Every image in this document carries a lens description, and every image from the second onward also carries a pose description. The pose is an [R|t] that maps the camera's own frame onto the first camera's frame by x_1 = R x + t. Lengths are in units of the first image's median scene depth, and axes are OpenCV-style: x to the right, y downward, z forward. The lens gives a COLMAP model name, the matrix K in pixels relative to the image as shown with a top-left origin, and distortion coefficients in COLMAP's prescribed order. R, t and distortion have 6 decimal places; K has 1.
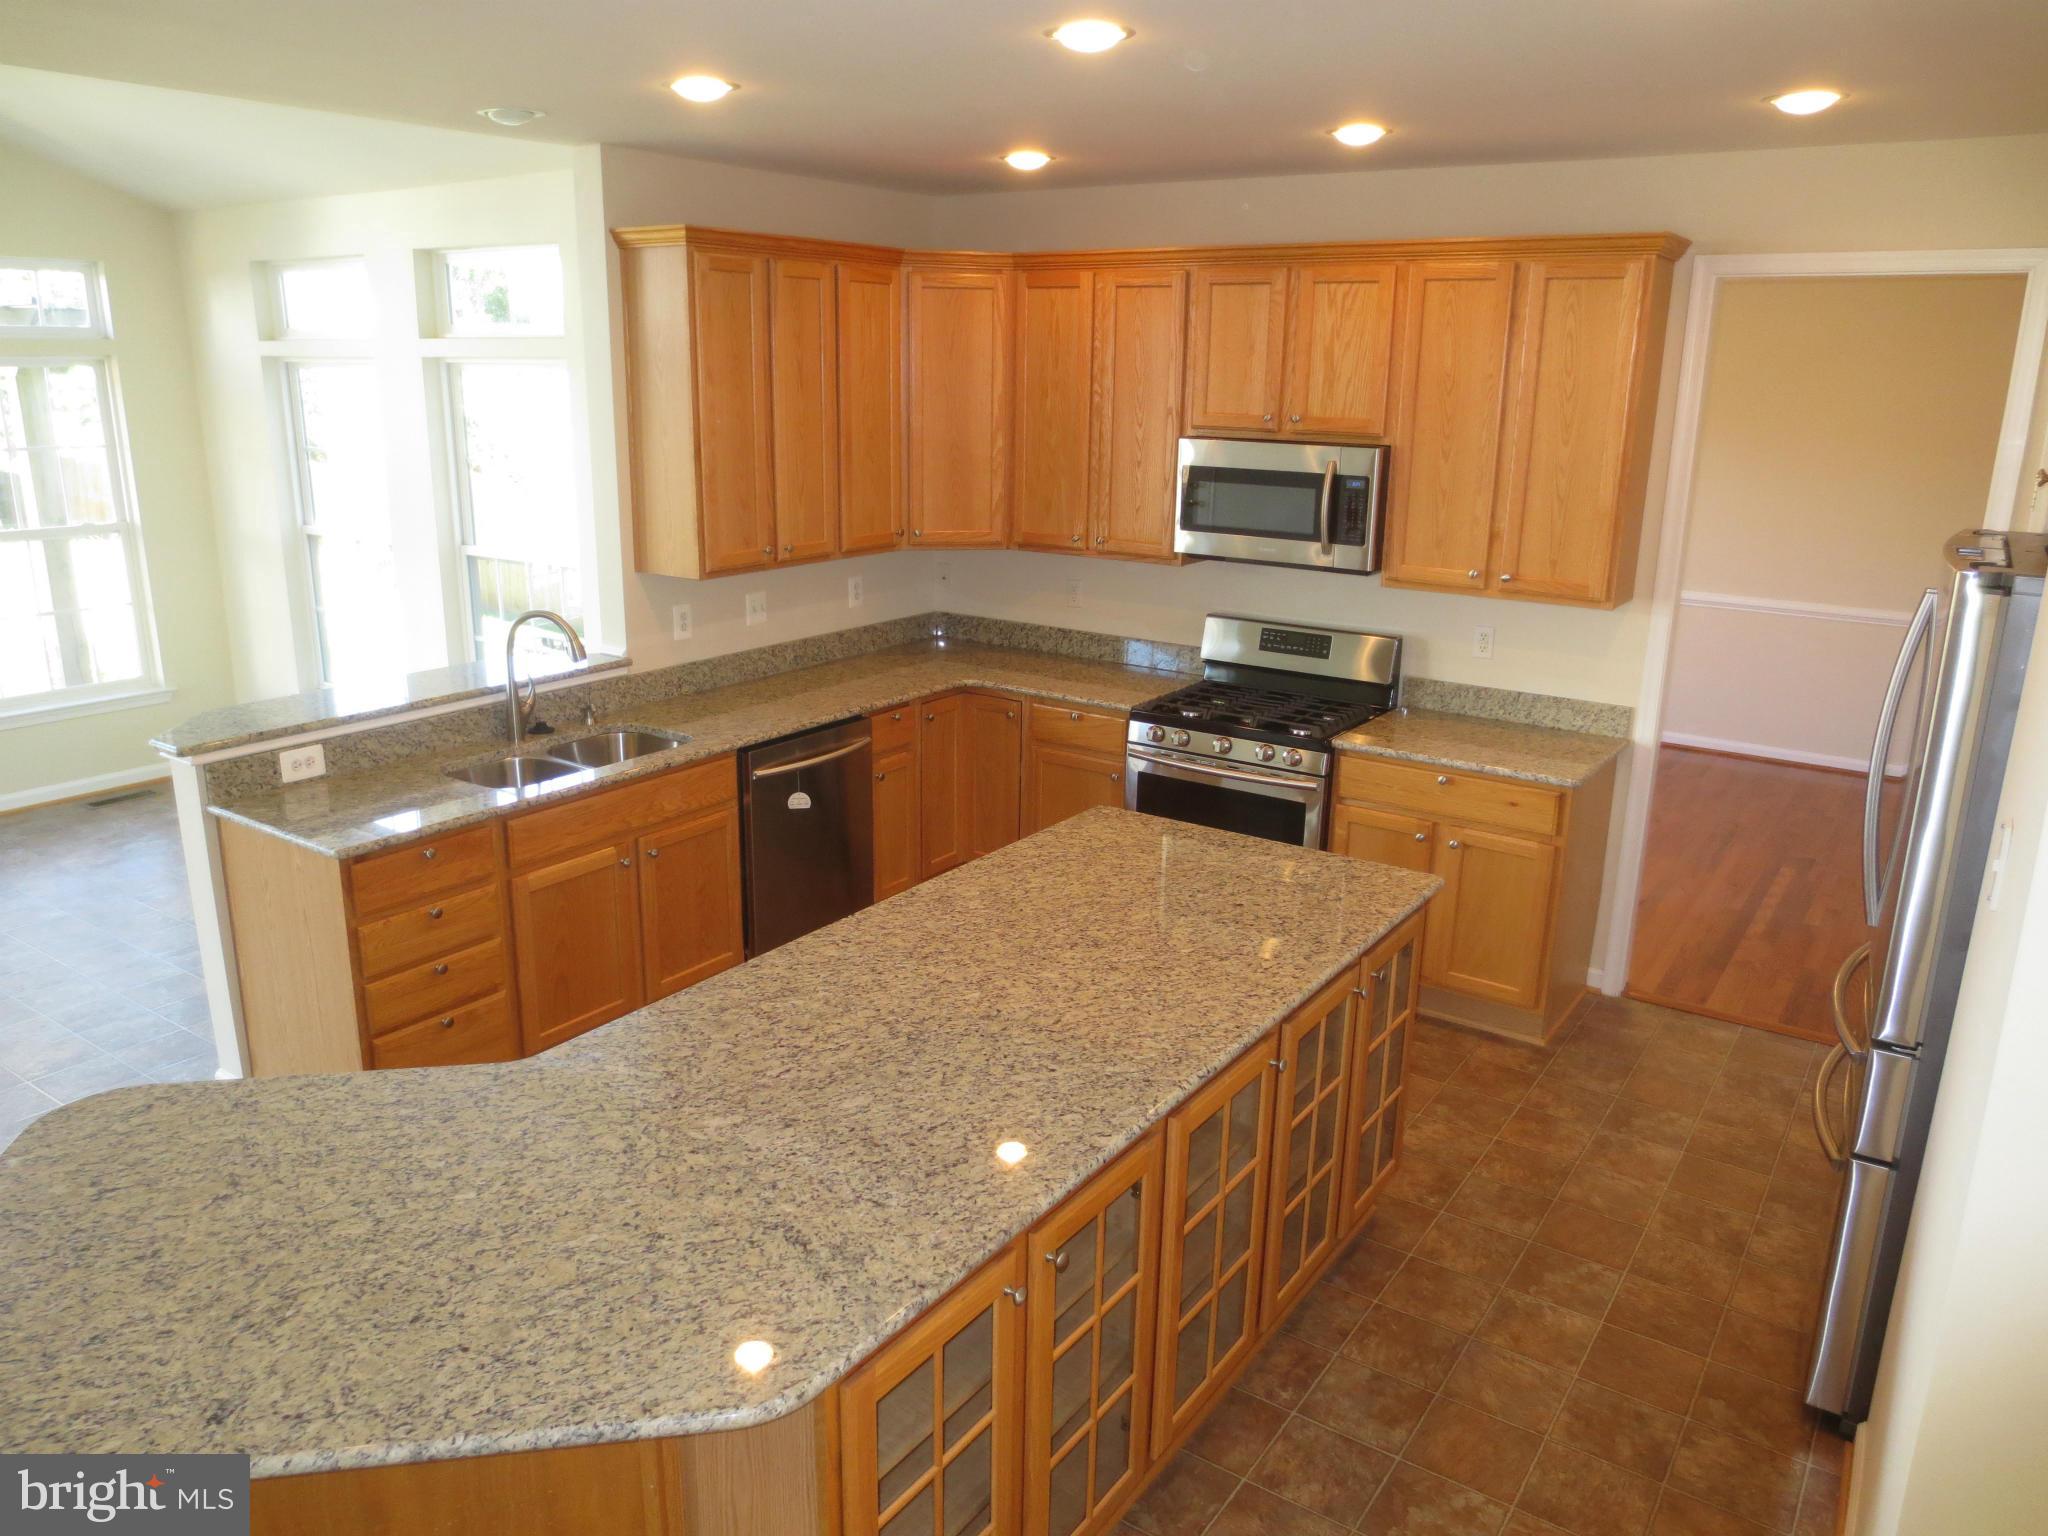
lens RADIAL K [[1464.2, 0, 1024.0], [0, 1464.2, 768.0], [0, 0, 1]] dist [-0.029081, 0.008010]
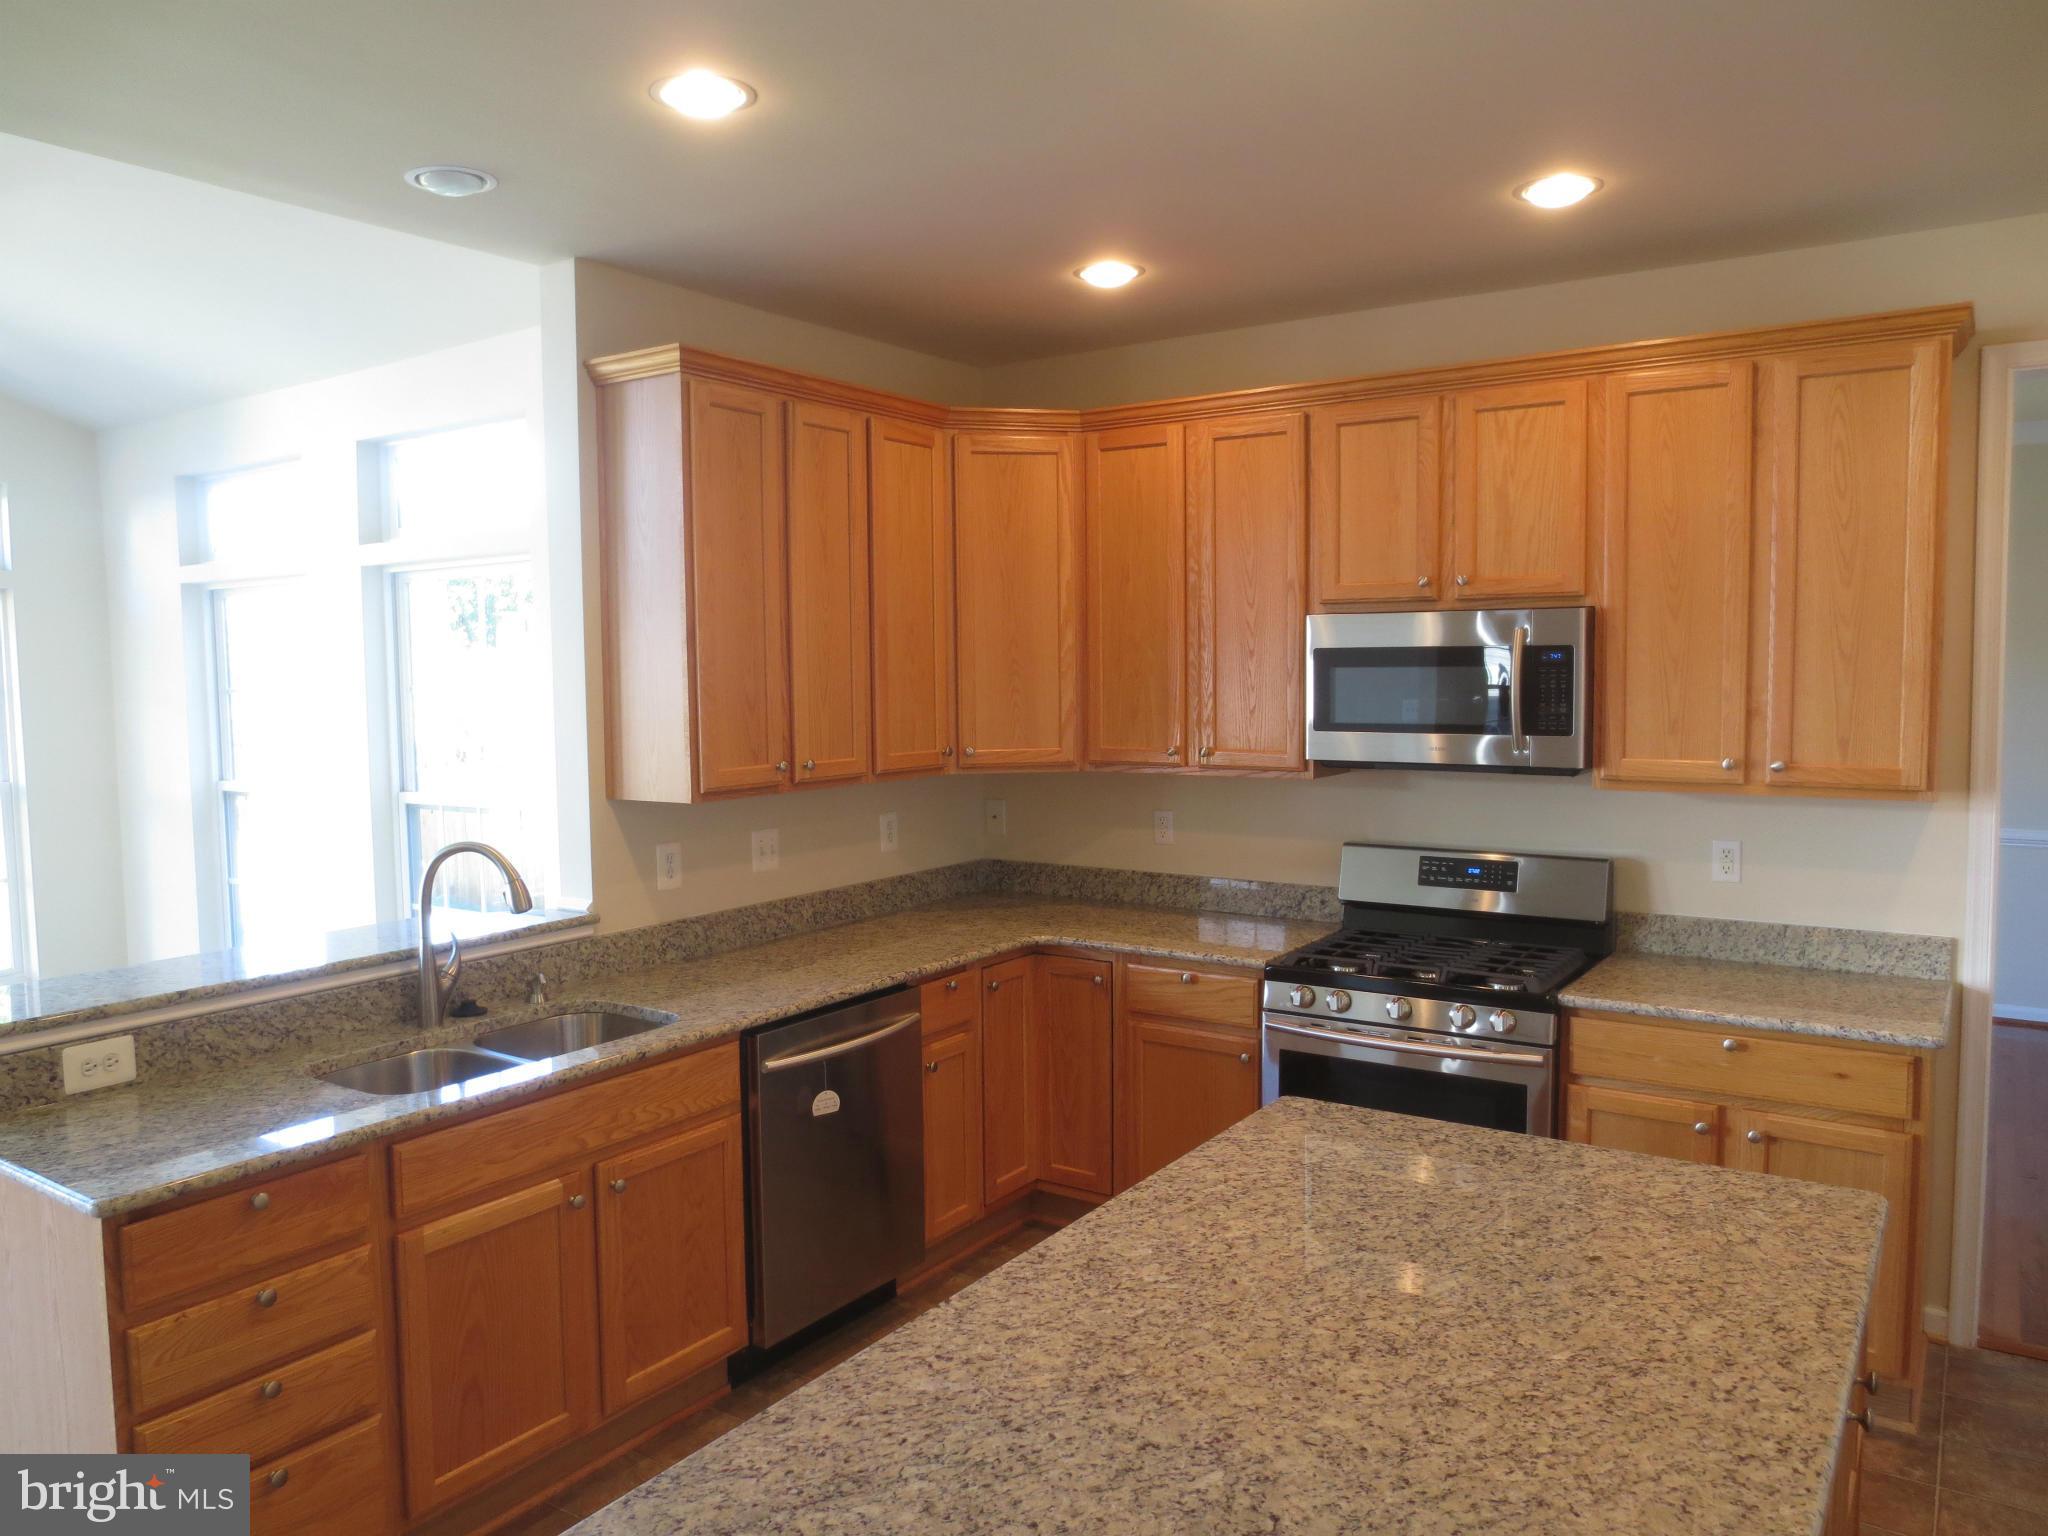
lens RADIAL K [[1456.8, 0, 1024.0], [0, 1456.8, 768.0], [0, 0, 1]] dist [-0.030683, 0.011095]
pose [[0.999598, -0.027401, 0.007267, -0.061335], [0.028300, 0.979536, -0.199270, 0.006815], [-0.001658, 0.199395, 0.979918, 0.287387]]
